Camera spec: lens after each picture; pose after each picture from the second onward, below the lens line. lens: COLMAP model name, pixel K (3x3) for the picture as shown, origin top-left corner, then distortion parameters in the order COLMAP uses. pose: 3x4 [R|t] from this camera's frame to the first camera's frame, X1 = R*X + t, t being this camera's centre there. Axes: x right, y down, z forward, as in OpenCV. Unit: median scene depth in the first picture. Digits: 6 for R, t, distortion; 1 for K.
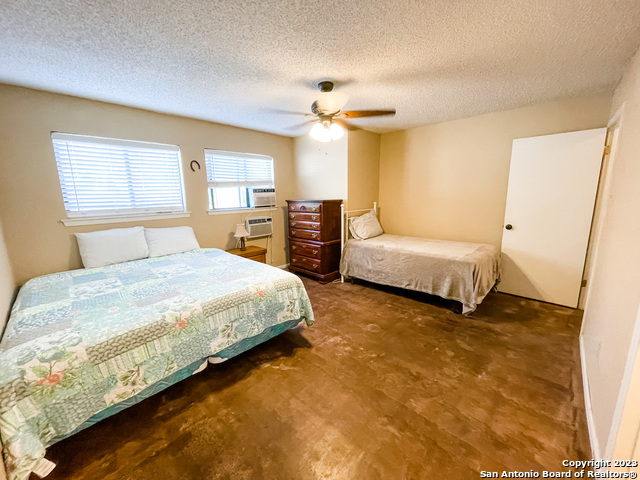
lens RADIAL K [[259.0, 0, 317.9], [0, 259.0, 241.2], [0, 0, 1]] dist [-0.000914, 0.000535]
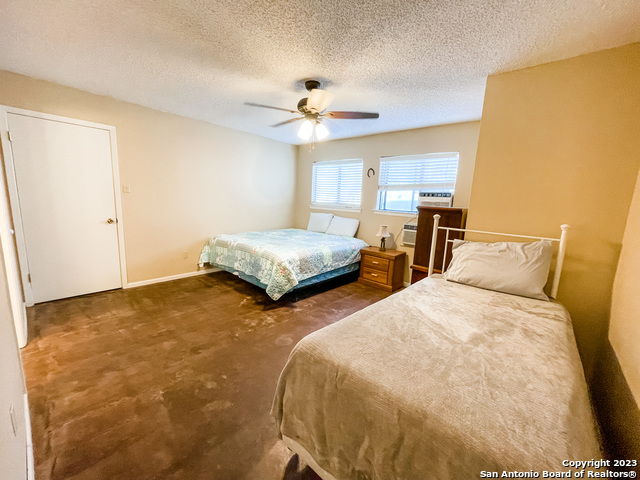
lens RADIAL K [[259.0, 0, 322.2], [0, 259.0, 239.5], [0, 0, 1]] dist [-0.000914, 0.000535]
pose [[0.025873, 0.175520, -0.984136, 1.355340], [-0.228644, 0.959408, 0.165099, -0.232311], [0.973166, 0.220745, 0.064954, 1.306502]]
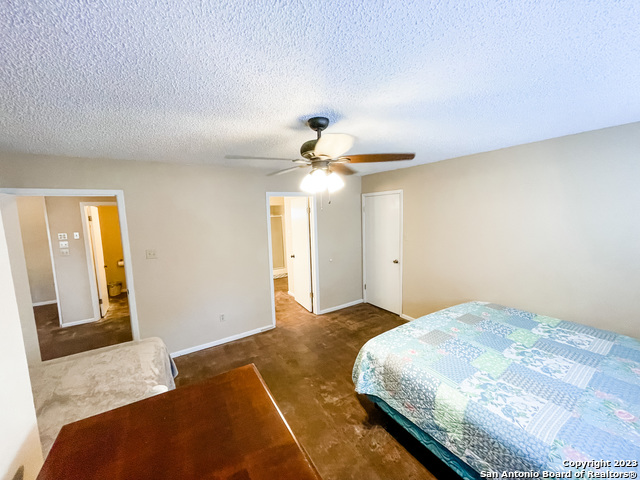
lens RADIAL K [[259.0, 0, 318.0], [0, 259.0, 238.0], [0, 0, 1]] dist [-0.000914, 0.000535]
pose [[-0.967502, 0.021000, 0.251989, -0.176415], [0.091615, 0.957949, 0.271919, -0.577152], [-0.235682, 0.286168, -0.928742, 2.126816]]
